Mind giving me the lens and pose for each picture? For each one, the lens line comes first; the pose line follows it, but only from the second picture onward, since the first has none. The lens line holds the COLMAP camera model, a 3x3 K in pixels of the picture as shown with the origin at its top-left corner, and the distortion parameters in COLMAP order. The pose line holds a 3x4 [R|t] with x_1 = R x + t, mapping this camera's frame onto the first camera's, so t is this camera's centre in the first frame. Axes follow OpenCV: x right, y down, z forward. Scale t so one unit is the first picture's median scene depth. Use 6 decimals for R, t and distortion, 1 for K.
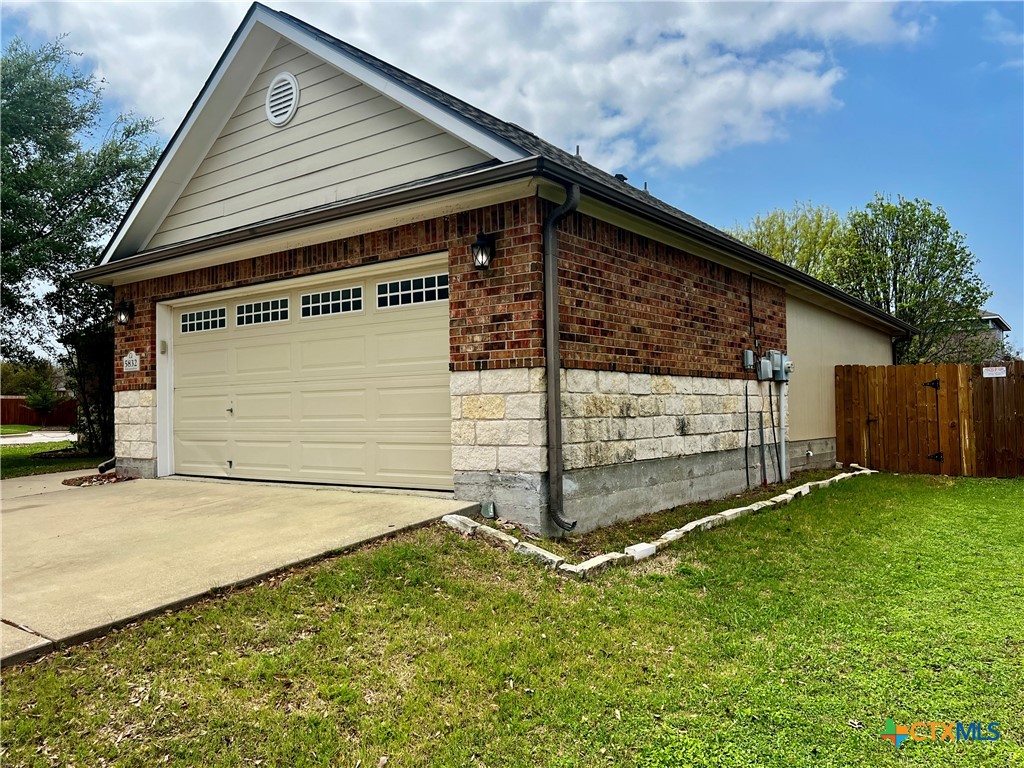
lens RADIAL K [[772.0, 0, 512.0], [0, 772.0, 384.0], [0, 0, 1]] dist [0.129694, -0.187245]
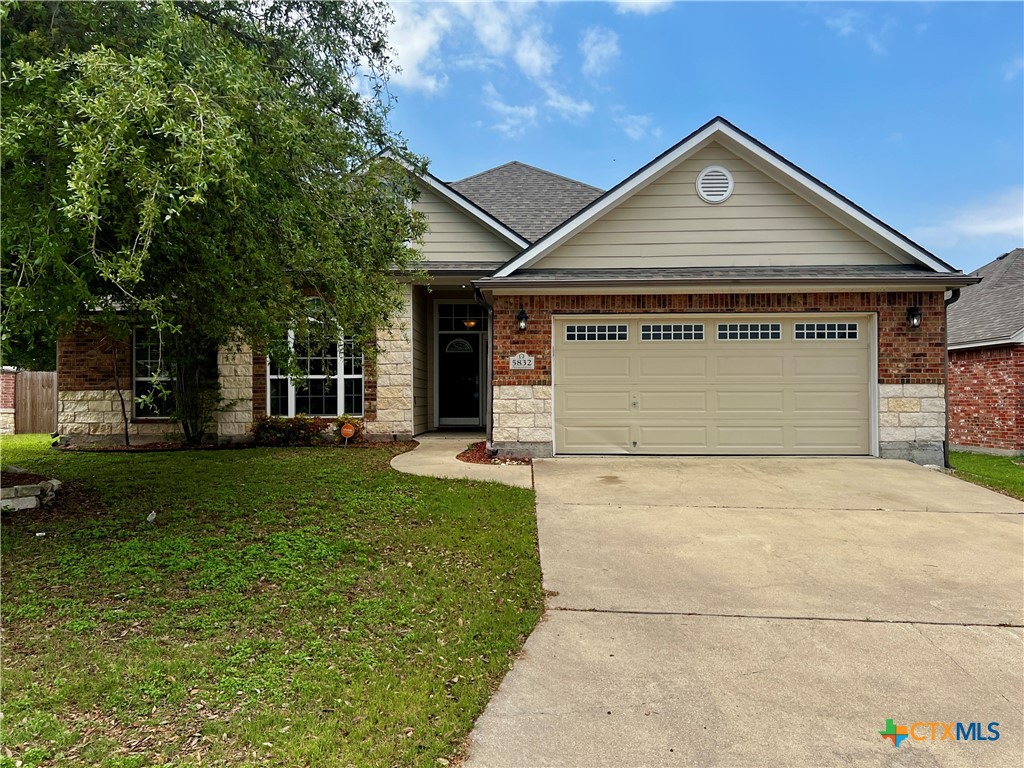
lens RADIAL K [[772.0, 0, 512.0], [0, 772.0, 384.0], [0, 0, 1]] dist [0.129694, -0.187245]
pose [[0.796918, 0.031521, 0.603264, -1.586604], [-0.031034, 0.999455, -0.011226, 0.026222], [-0.603290, -0.009776, 0.797462, 0.098869]]
